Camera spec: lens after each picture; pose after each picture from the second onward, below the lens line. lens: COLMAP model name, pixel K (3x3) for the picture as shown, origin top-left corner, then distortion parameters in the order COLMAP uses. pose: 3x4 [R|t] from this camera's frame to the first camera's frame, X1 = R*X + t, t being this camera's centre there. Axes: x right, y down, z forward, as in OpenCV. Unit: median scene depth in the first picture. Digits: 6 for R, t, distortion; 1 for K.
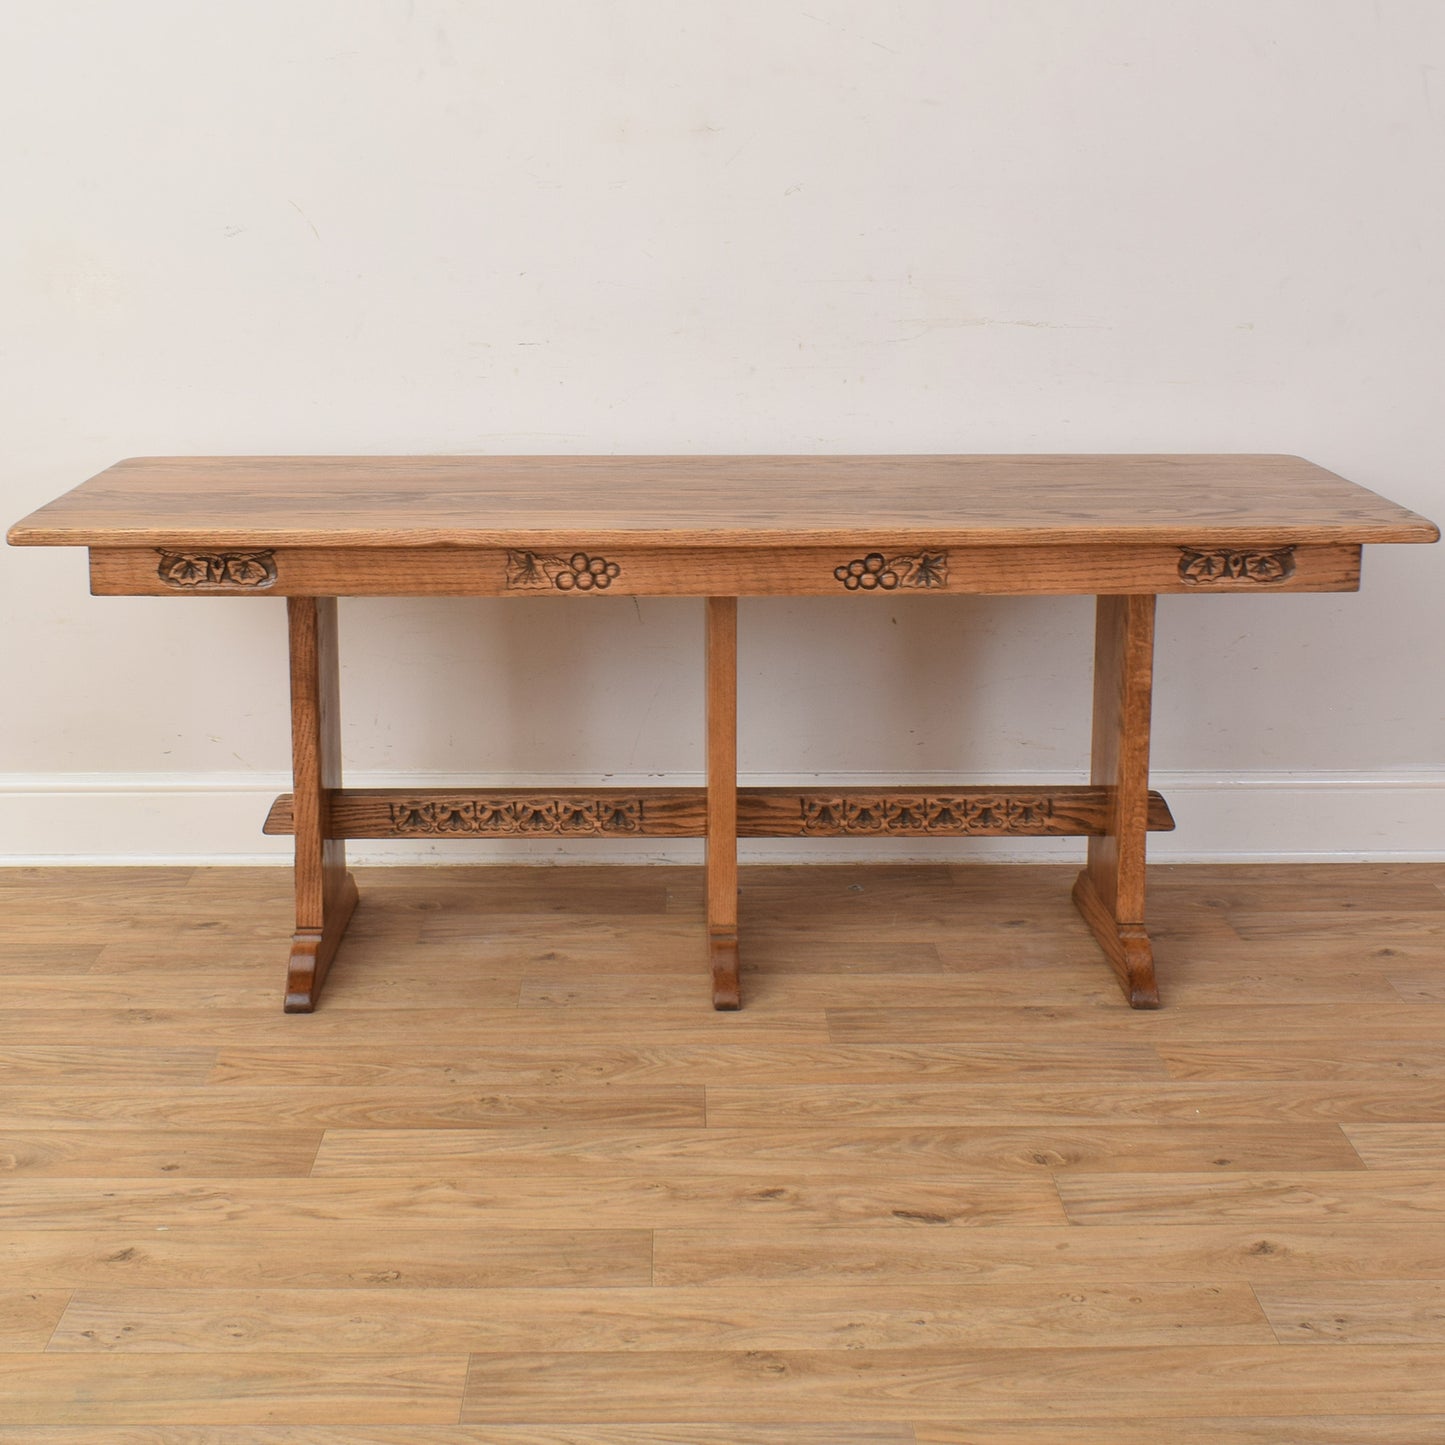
lens RADIAL K [[2334.2, 0, 712.6], [0, 2334.2, 623.2], [0, 0, 1]] dist [-0.013353, 0.001773]
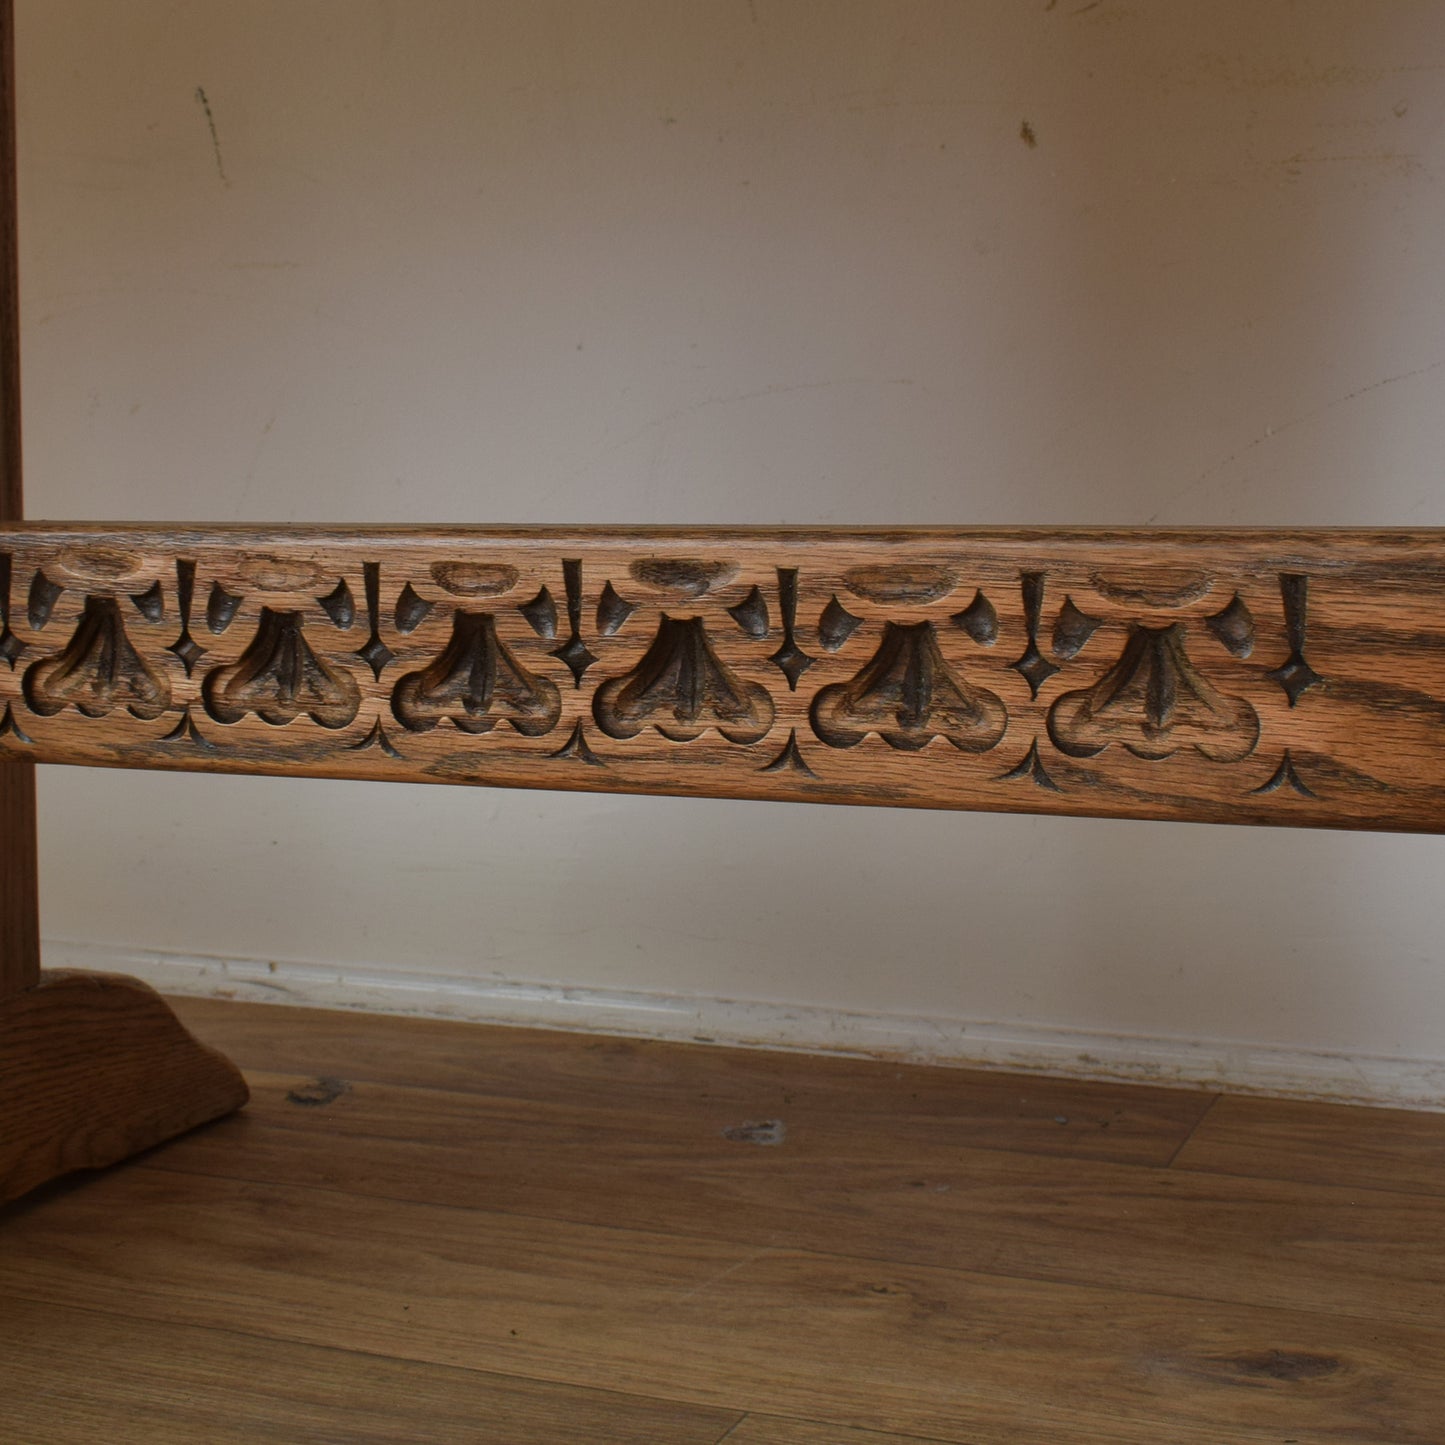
lens RADIAL K [[2355.6, 0, 790.8], [0, 2355.6, 578.8], [0, 0, 1]] dist [-0.015152, -0.042468]
pose [[0.928423, 0.014234, -0.371253, 0.192220], [-0.072320, 0.987075, -0.143011, 0.112497], [0.364419, 0.159623, 0.917452, 0.943167]]
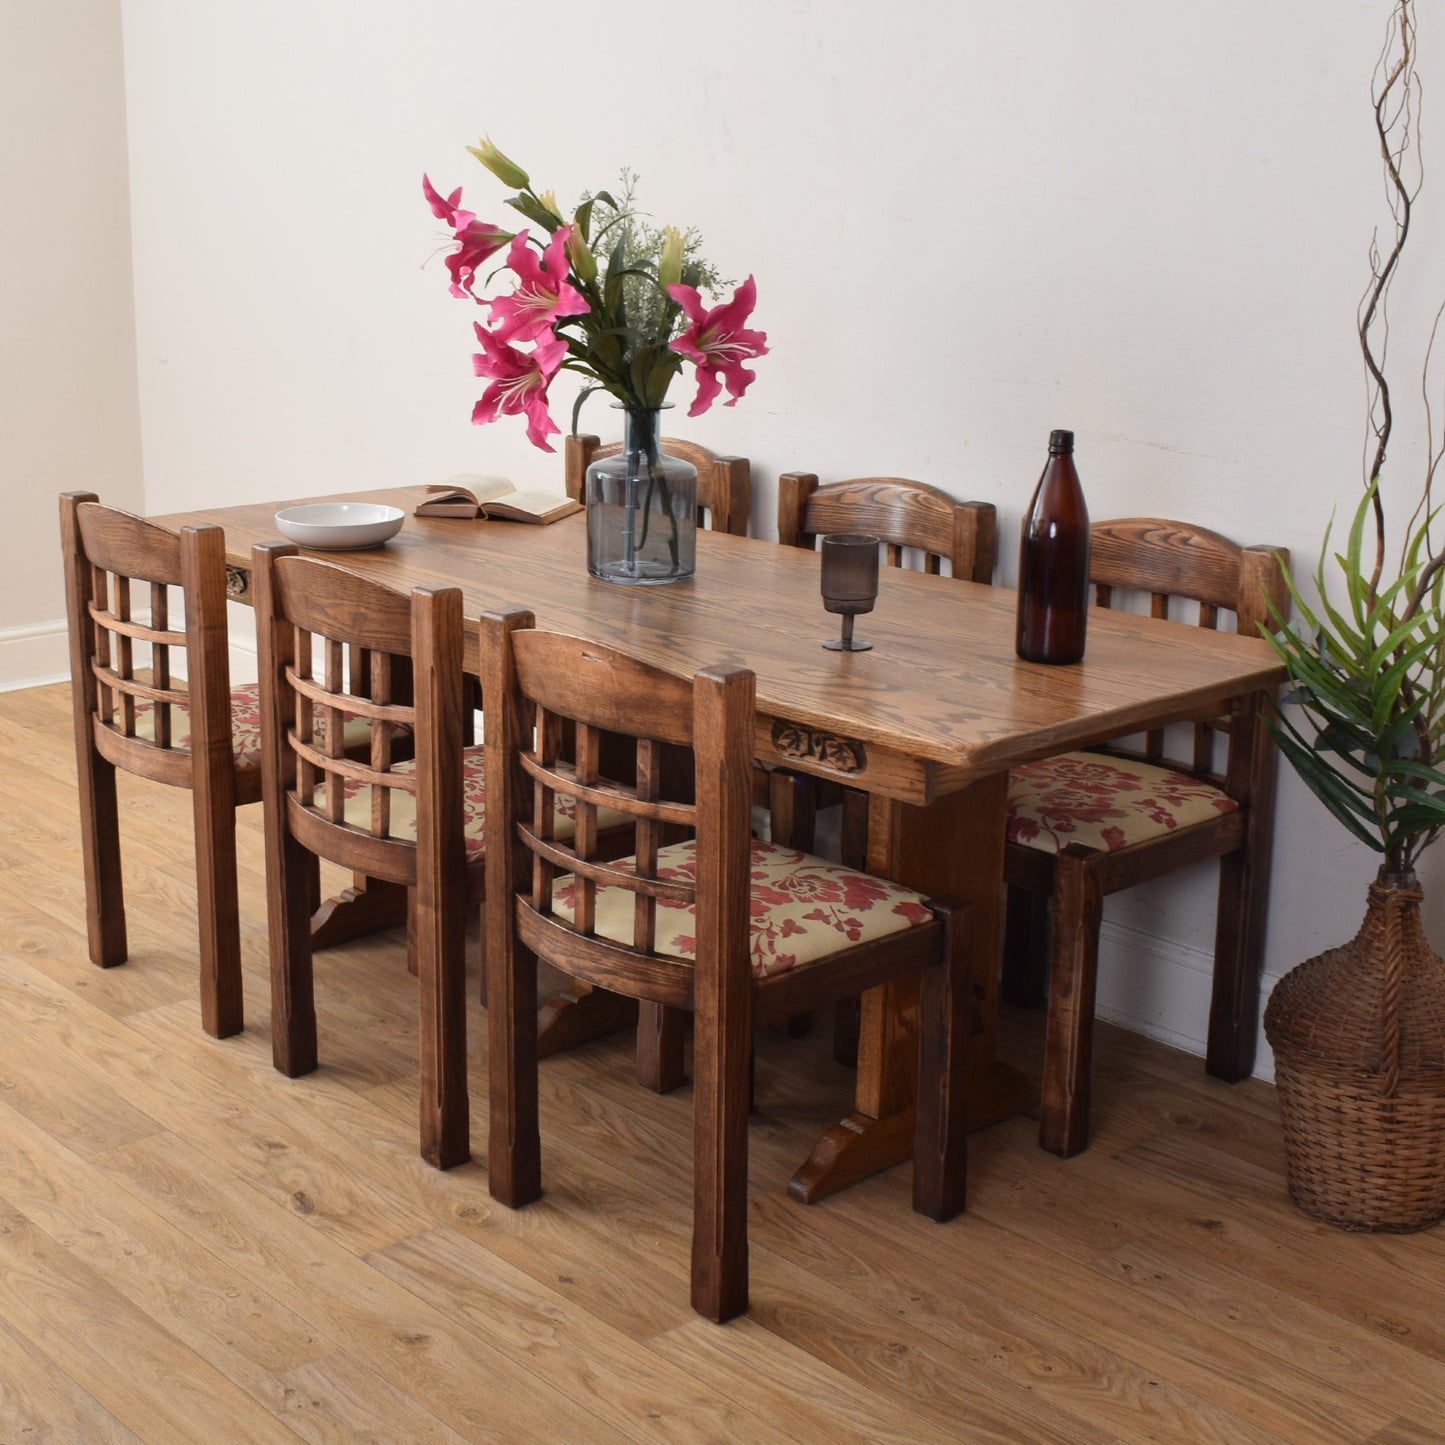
lens RADIAL K [[2249.9, 0, 605.9], [0, 2249.9, 692.7], [0, 0, 1]] dist [-0.007081, -0.019786]
pose [[0.631509, 0.192559, -0.751077, 0.829467], [-0.162735, 0.980012, 0.114424, -0.121857], [0.758099, 0.049967, 0.650223, 0.328866]]
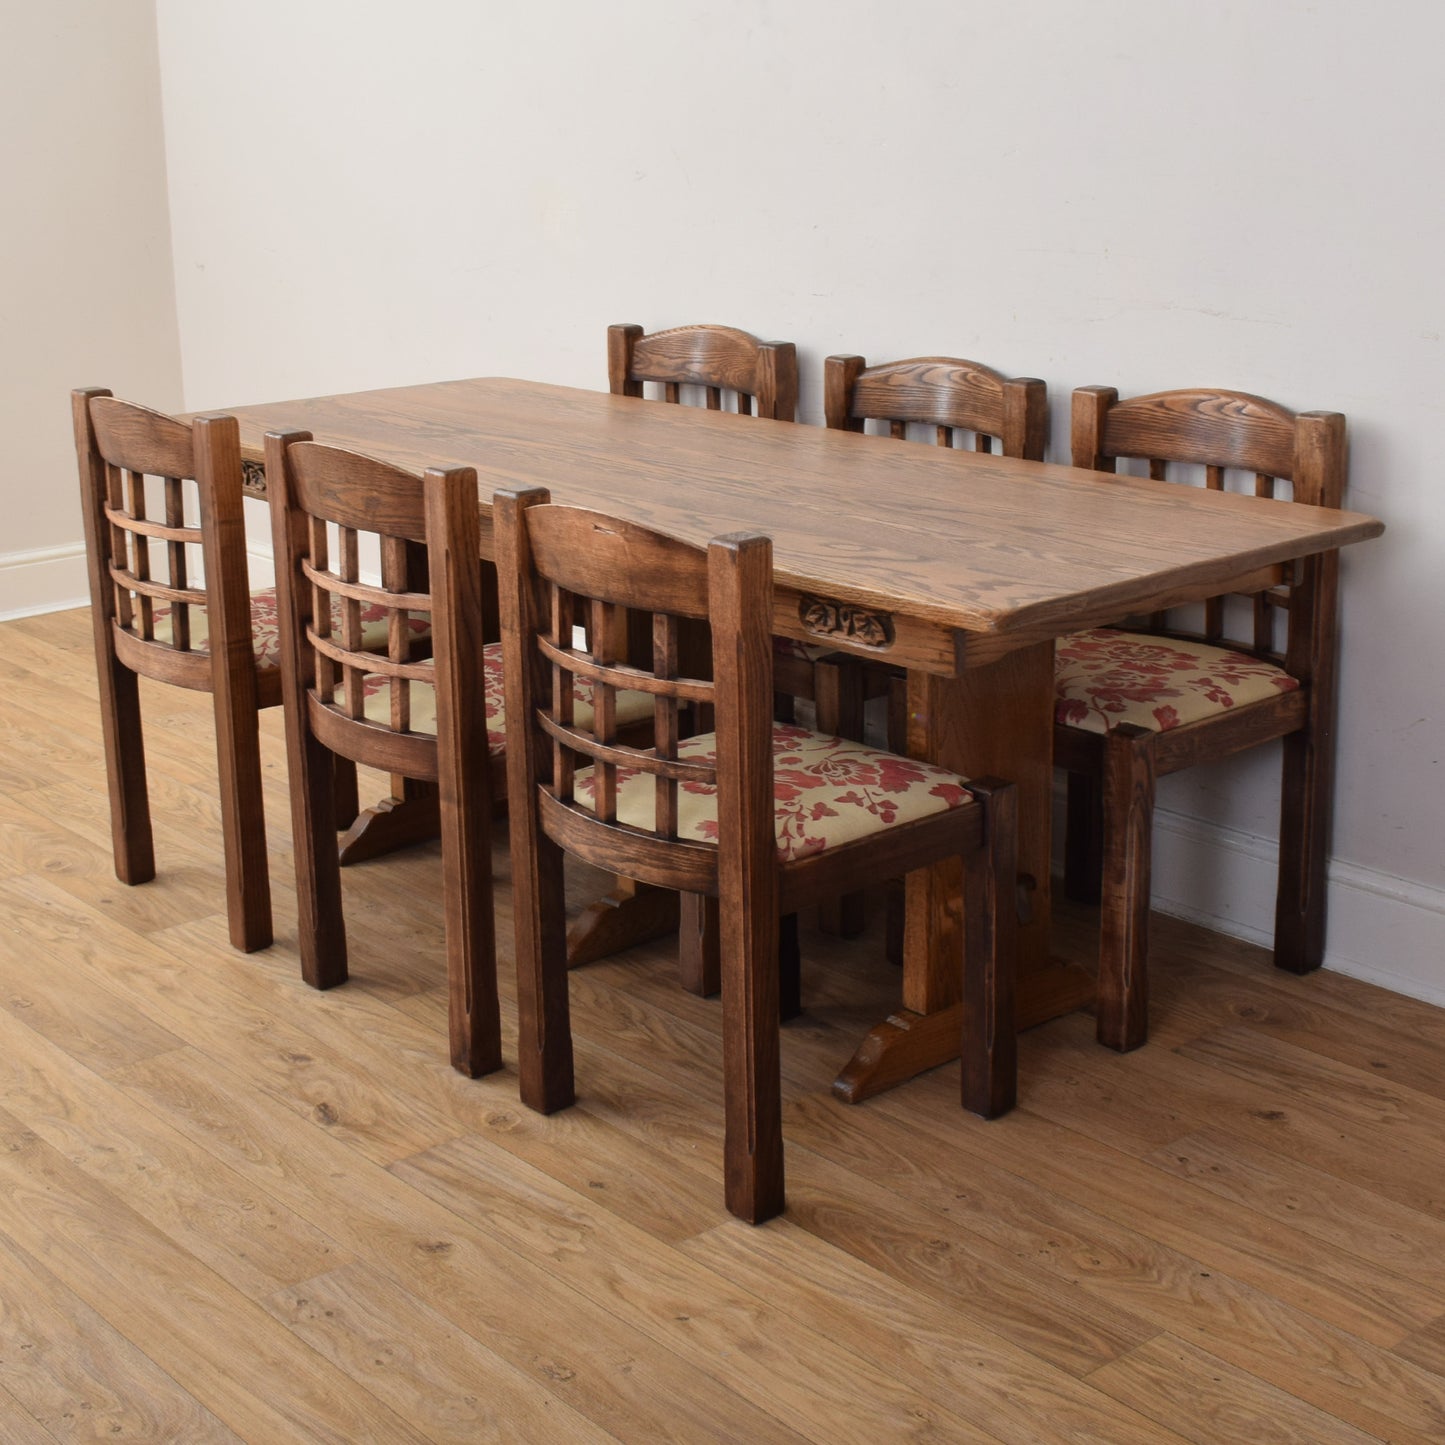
lens RADIAL K [[2334.2, 0, 712.6], [0, 2334.2, 623.2], [0, 0, 1]] dist [-0.013353, 0.001773]
pose [[0.636831, 0.176376, -0.750558, 0.849690], [-0.142092, 0.983656, 0.110591, -0.103216], [0.757797, 0.036221, 0.651485, 0.356686]]
